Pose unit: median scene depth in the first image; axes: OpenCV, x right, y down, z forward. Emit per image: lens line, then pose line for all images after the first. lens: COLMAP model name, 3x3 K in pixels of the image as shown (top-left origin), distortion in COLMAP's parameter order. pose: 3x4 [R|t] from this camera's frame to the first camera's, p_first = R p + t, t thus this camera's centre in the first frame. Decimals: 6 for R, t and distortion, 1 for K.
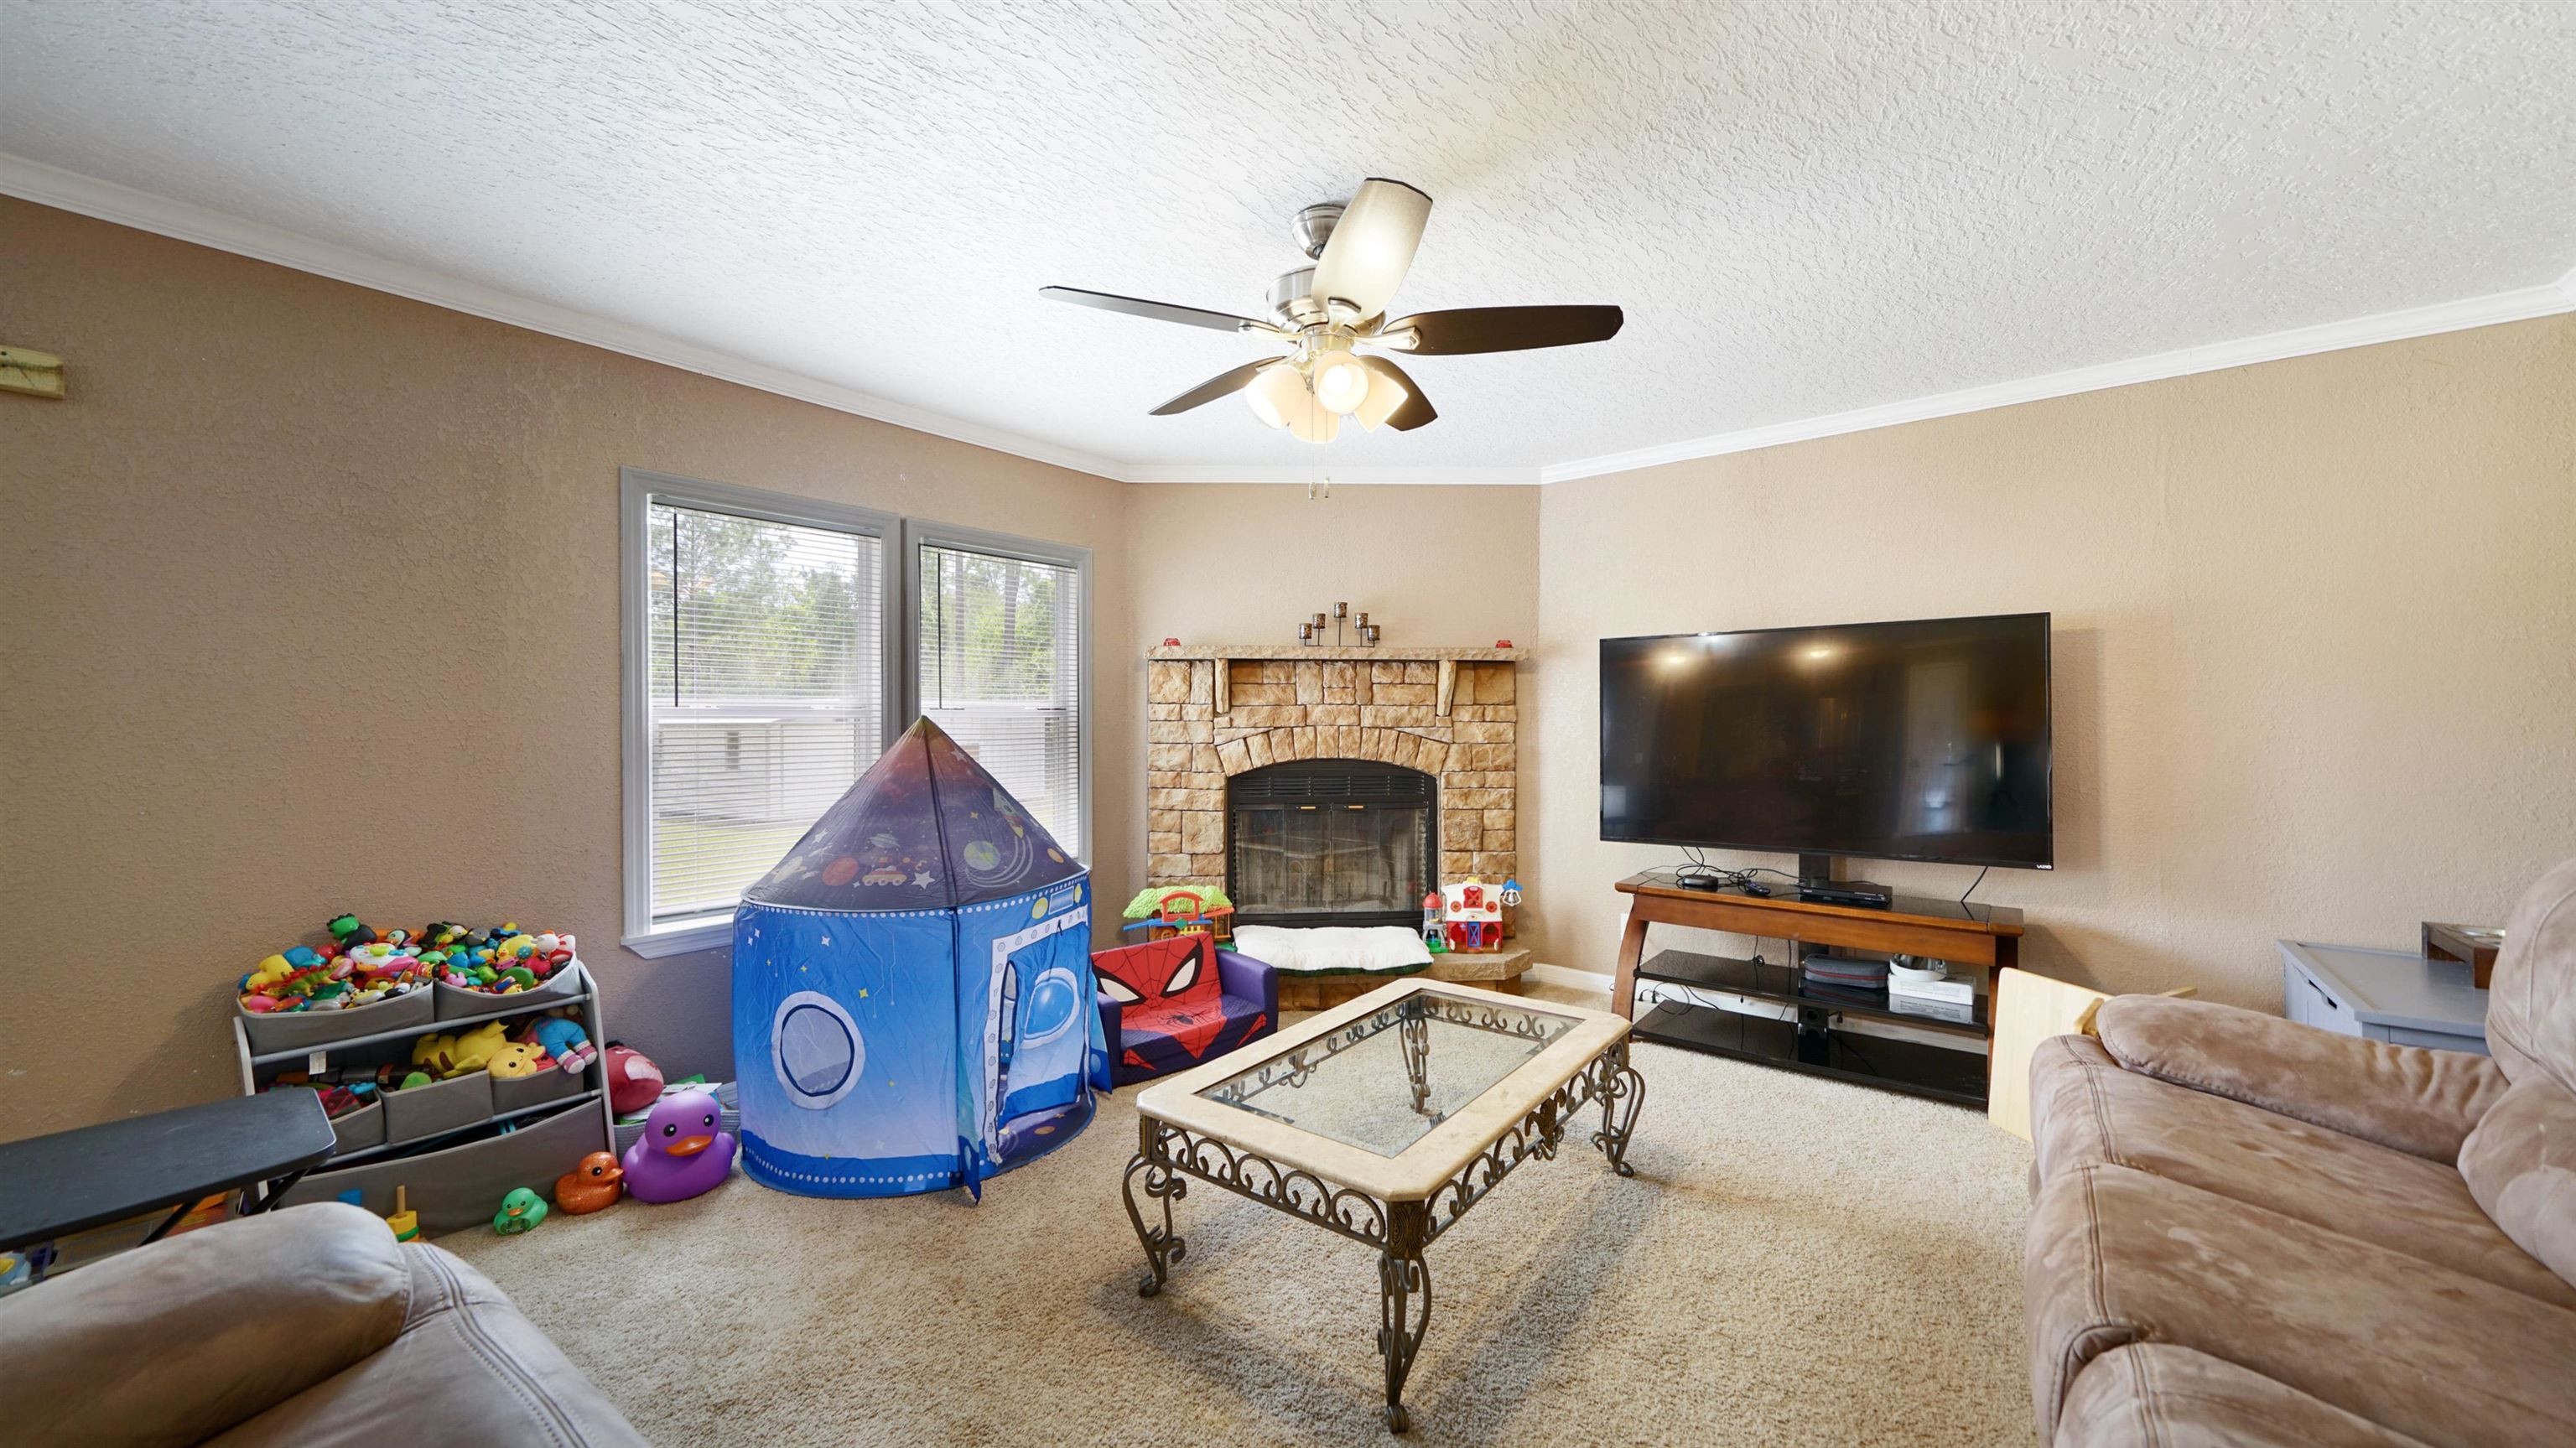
lens RADIAL K [[903.6, 0, 1289.4], [0, 903.6, 722.6], [0, 0, 1]] dist [-0.010145, 0.000691]
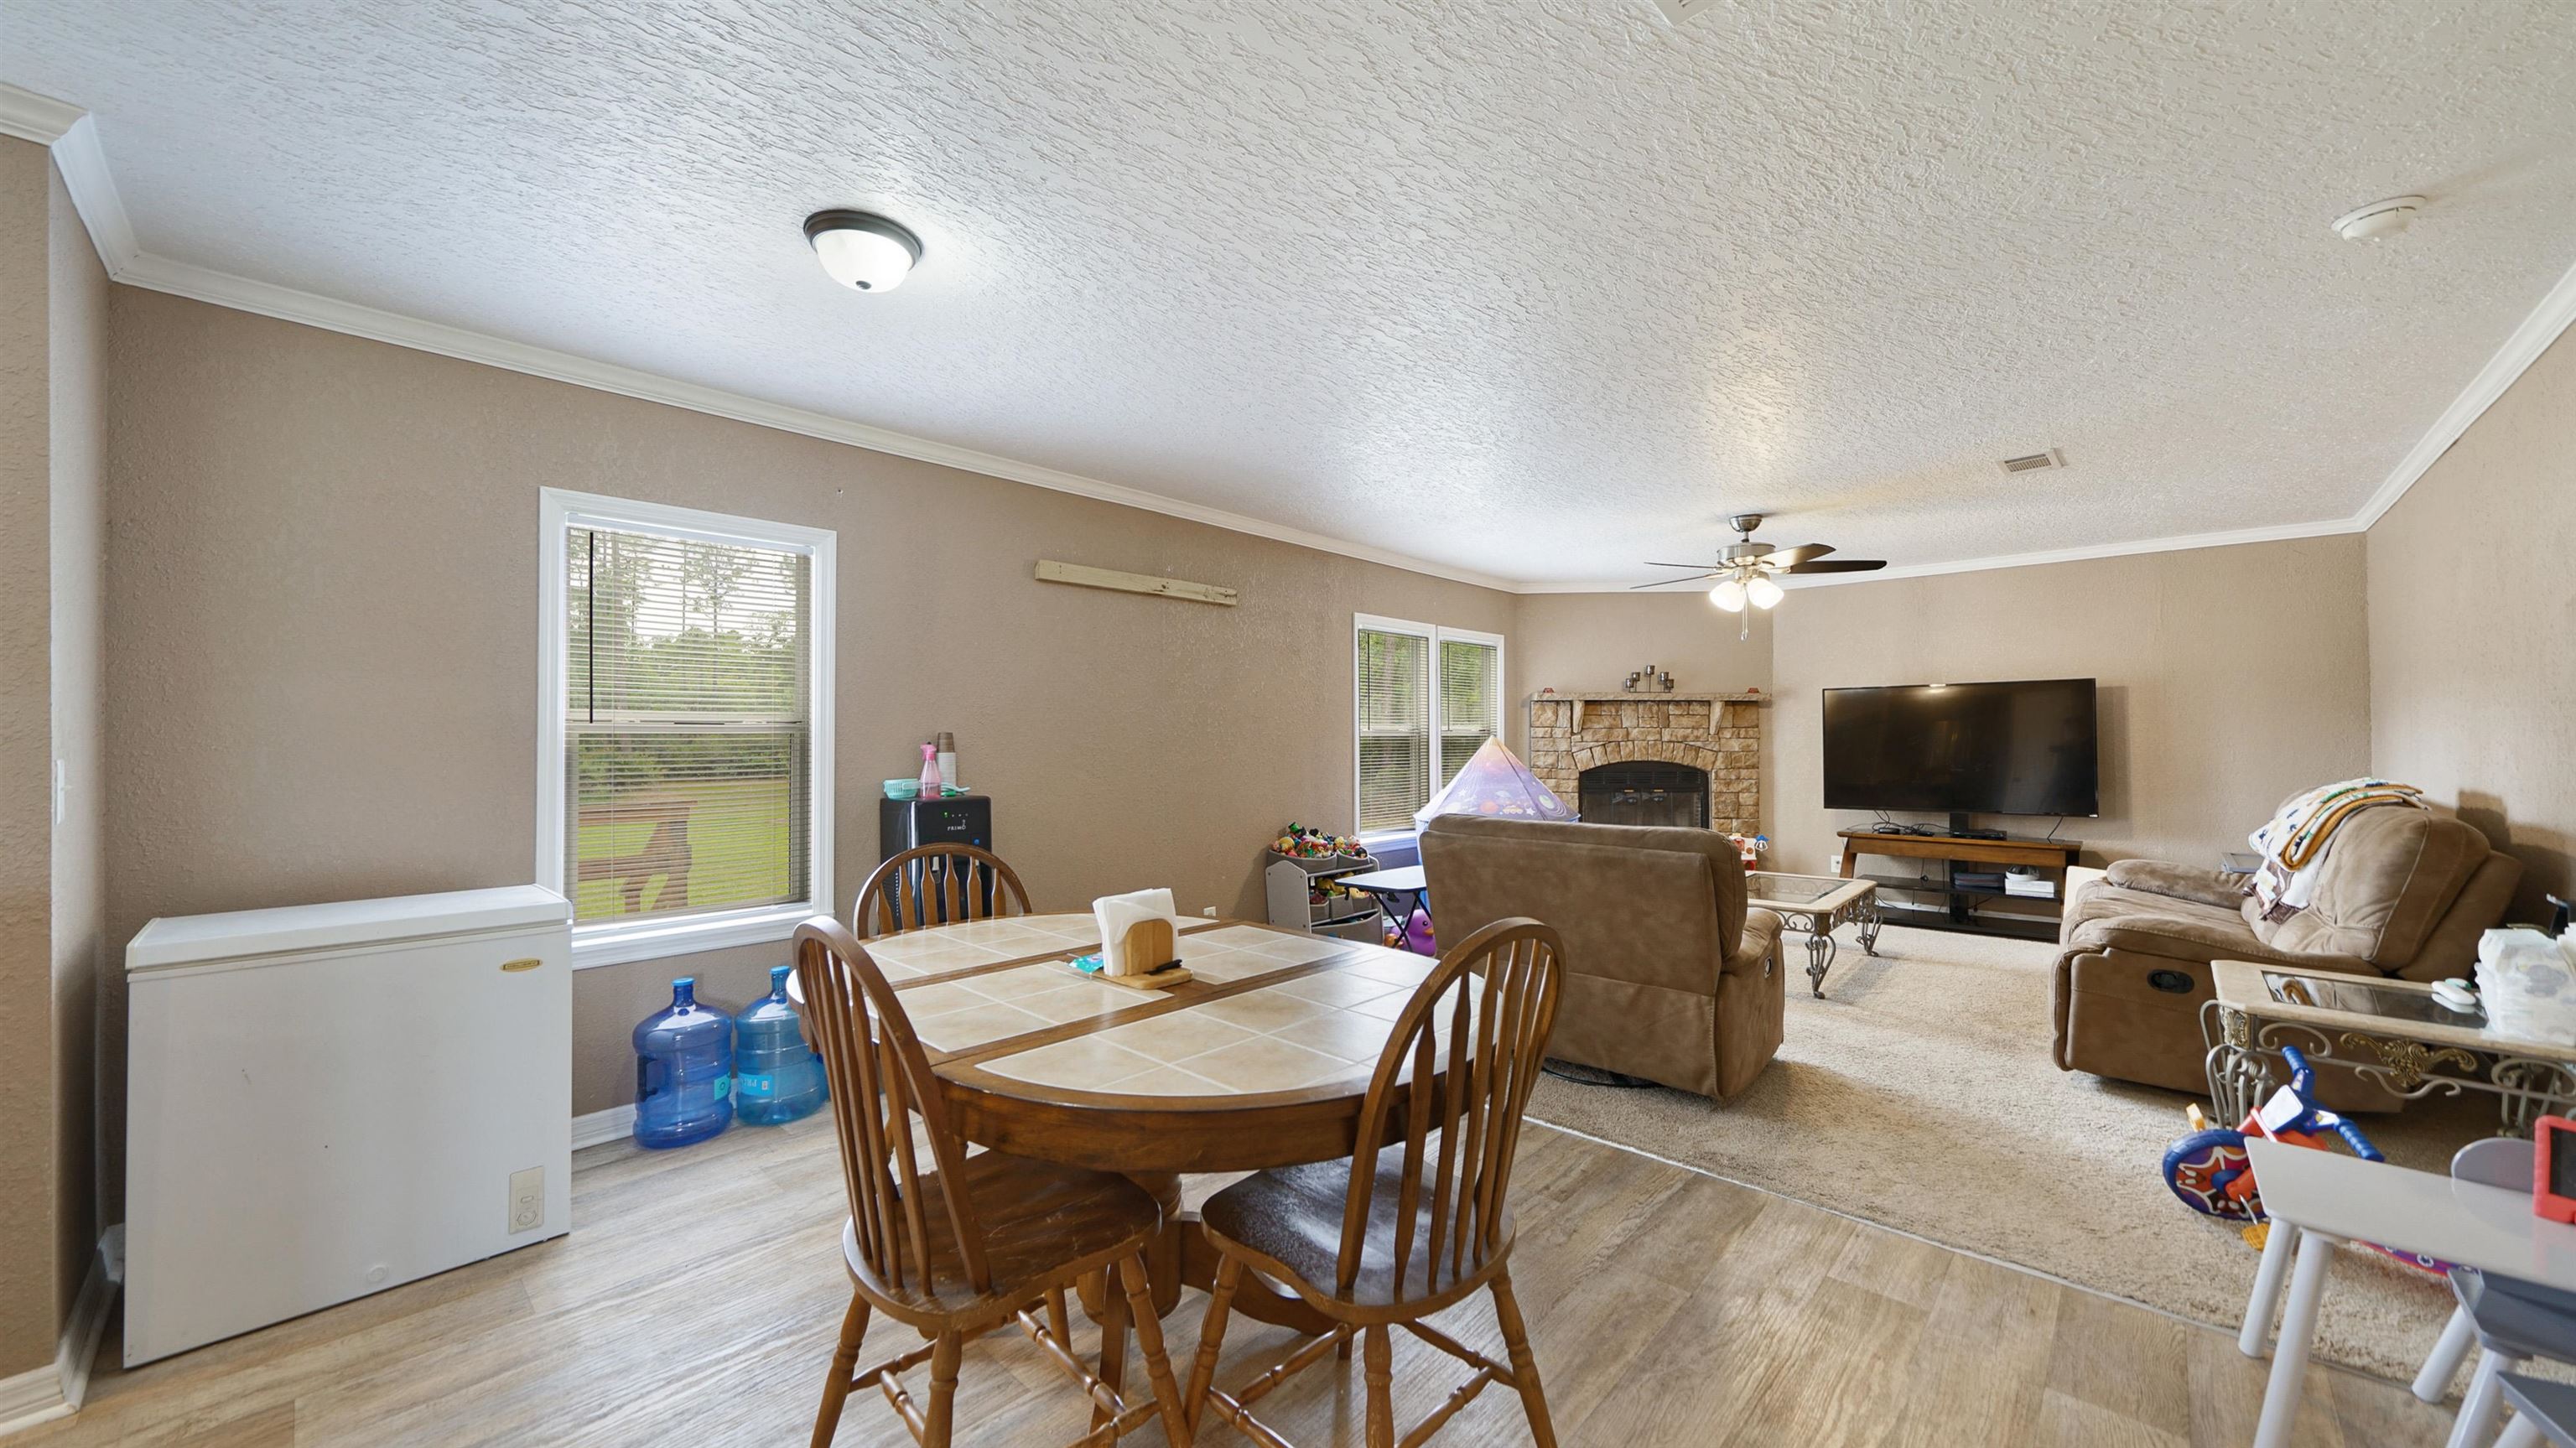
lens RADIAL K [[903.6, 0, 1285.8], [0, 903.6, 730.8], [0, 0, 1]] dist [-0.010145, 0.000691]
pose [[0.996948, -0.001333, -0.078061, -0.481576], [0.000440, 0.999934, -0.011448, 0.003874], [0.078071, 0.011379, 0.996883, -0.695438]]
